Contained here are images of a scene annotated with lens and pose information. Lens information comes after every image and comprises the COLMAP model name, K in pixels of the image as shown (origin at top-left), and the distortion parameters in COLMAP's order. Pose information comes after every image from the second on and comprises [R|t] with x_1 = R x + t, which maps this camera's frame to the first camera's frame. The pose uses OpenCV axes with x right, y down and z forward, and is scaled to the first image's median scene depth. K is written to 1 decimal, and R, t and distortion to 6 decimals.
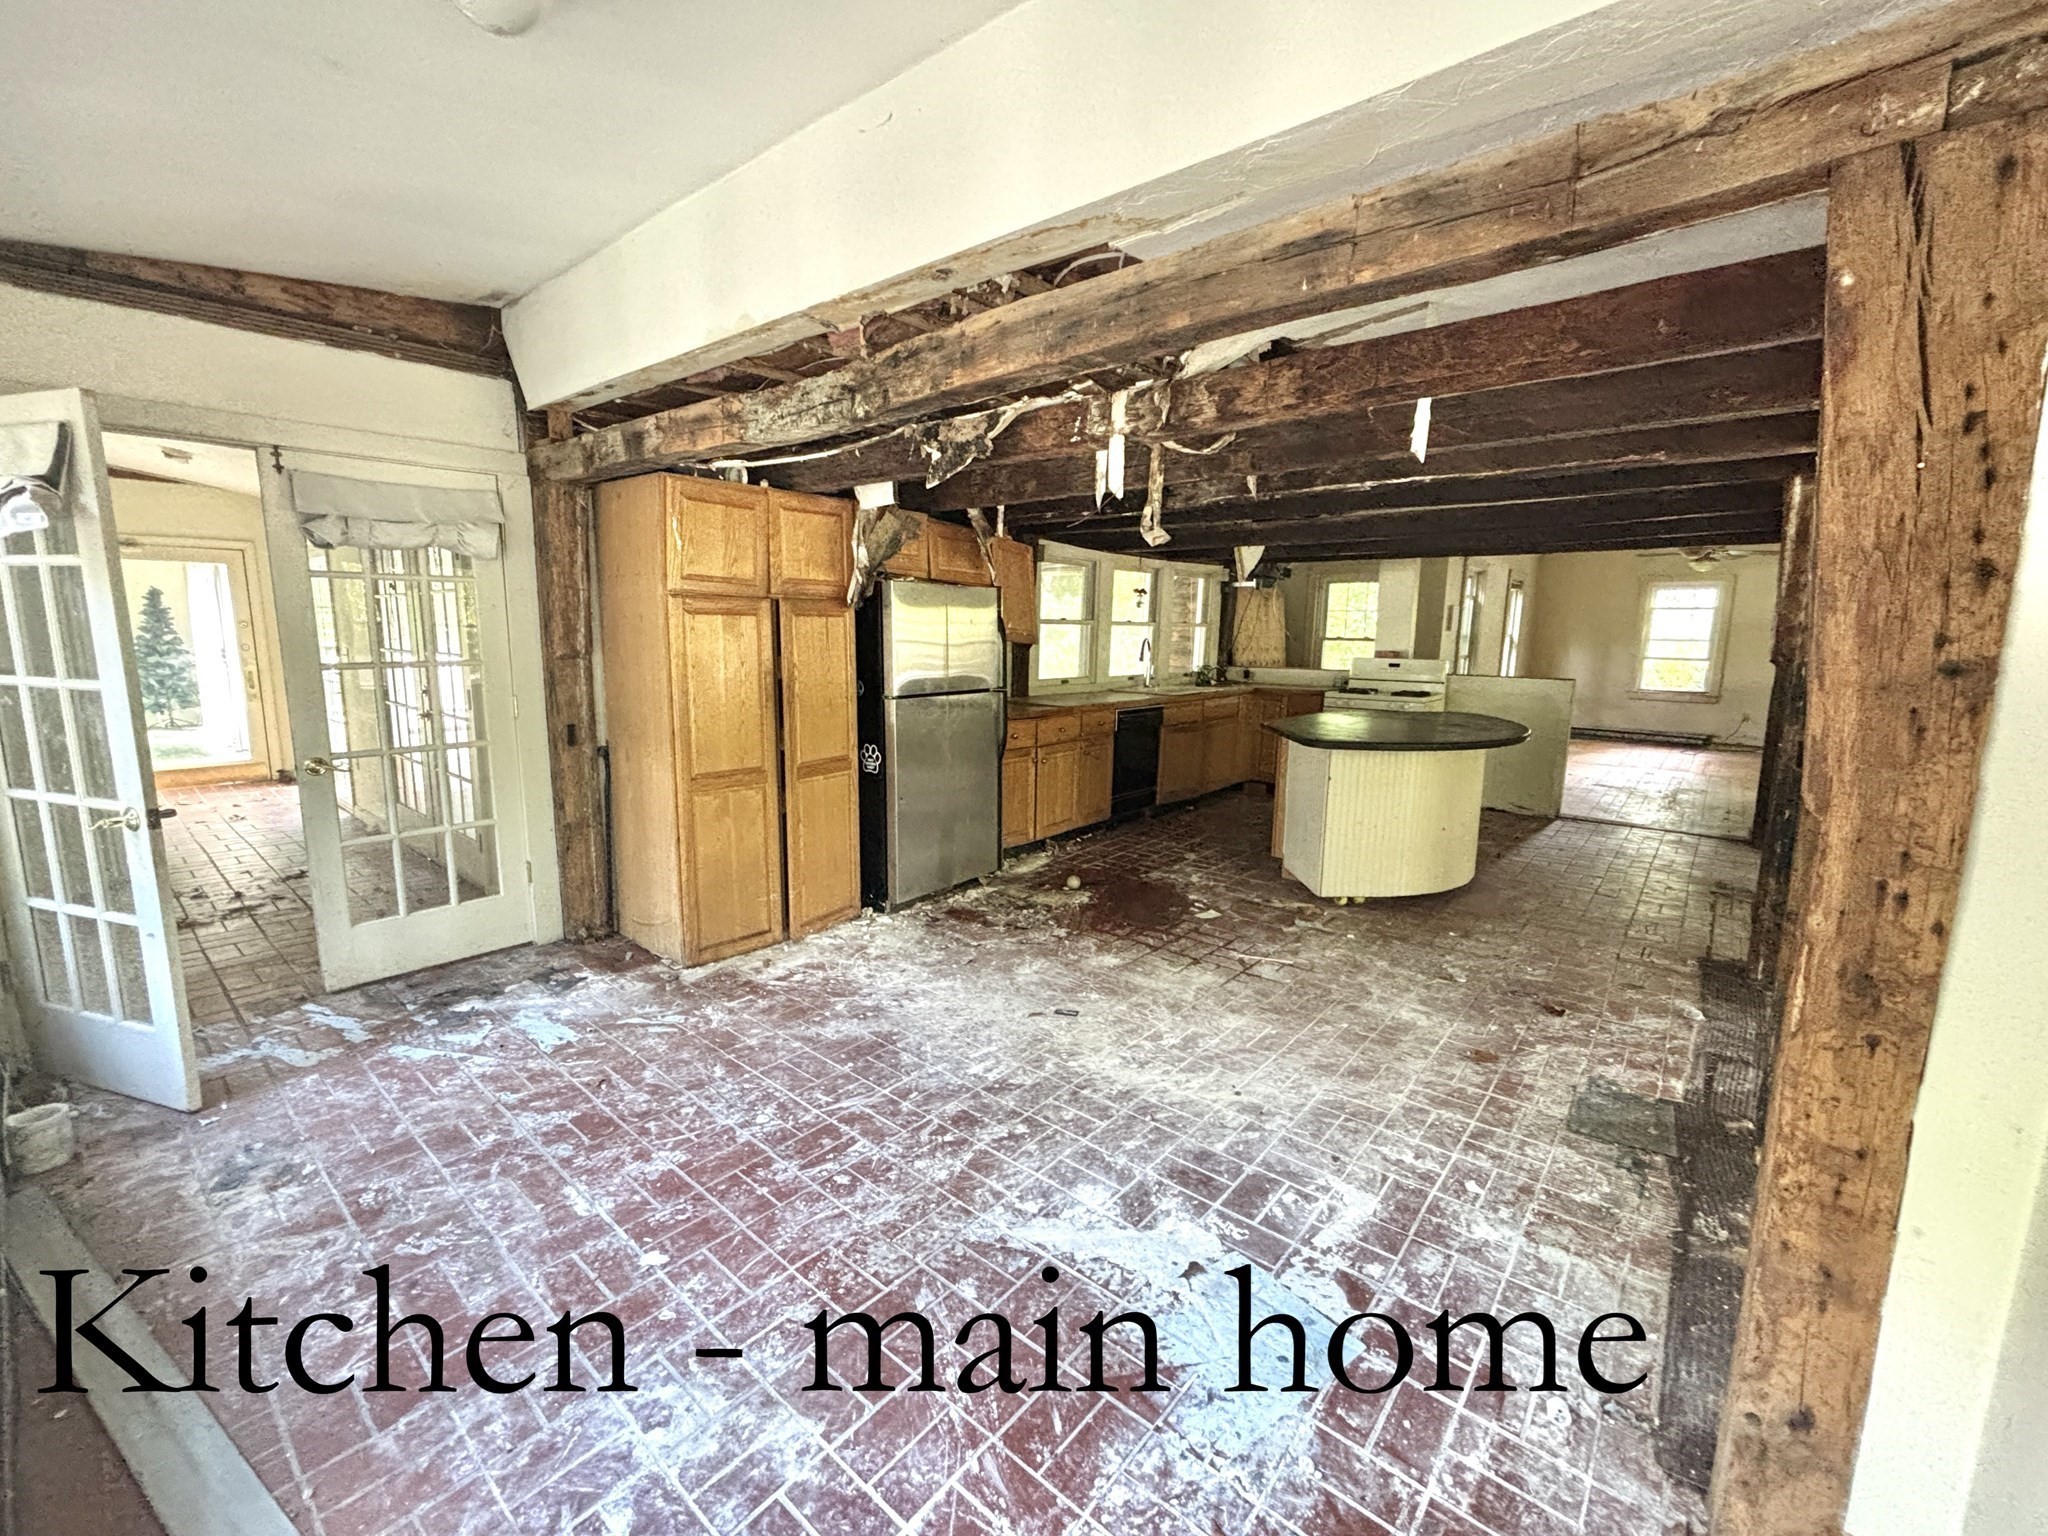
lens RADIAL K [[833.4, 0, 1019.8], [0, 833.4, 762.4], [0, 0, 1]] dist [-0.000677, 0.000055]
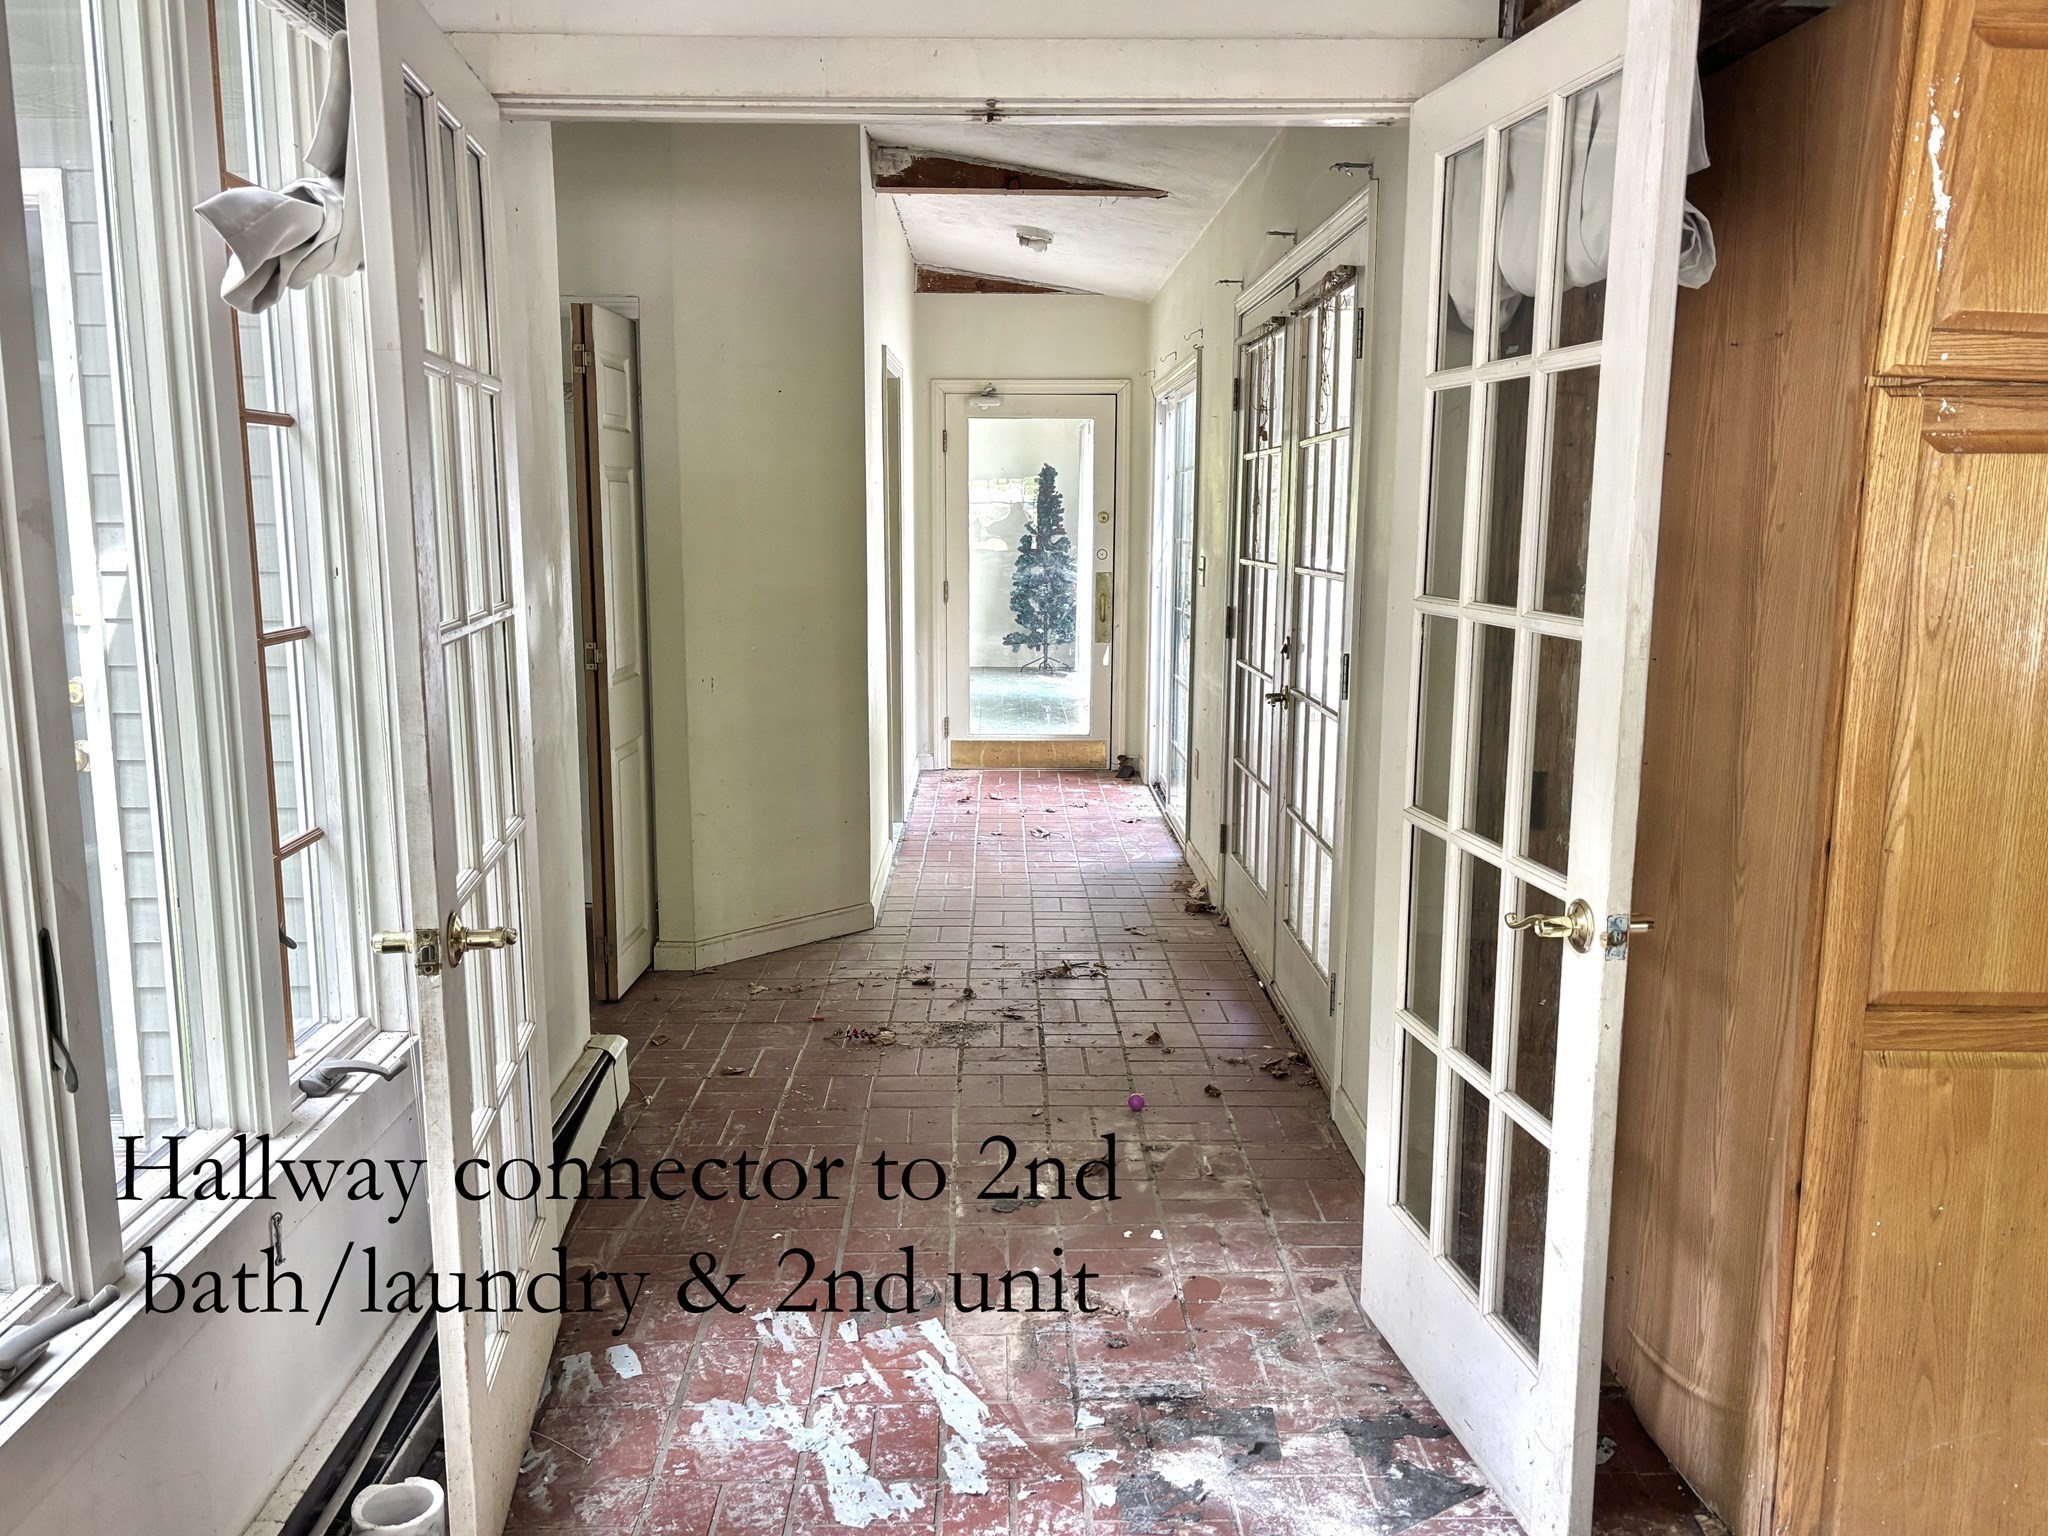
lens RADIAL K [[1606.6, 0, 1018.0], [0, 1606.6, 773.7], [0, 0, 1]] dist [0.044489, -0.044598]
pose [[0.664661, 0.110934, -0.738864, -0.184823], [-0.115517, 0.992283, 0.045067, -0.056651], [0.738161, 0.055397, 0.672346, 0.397429]]
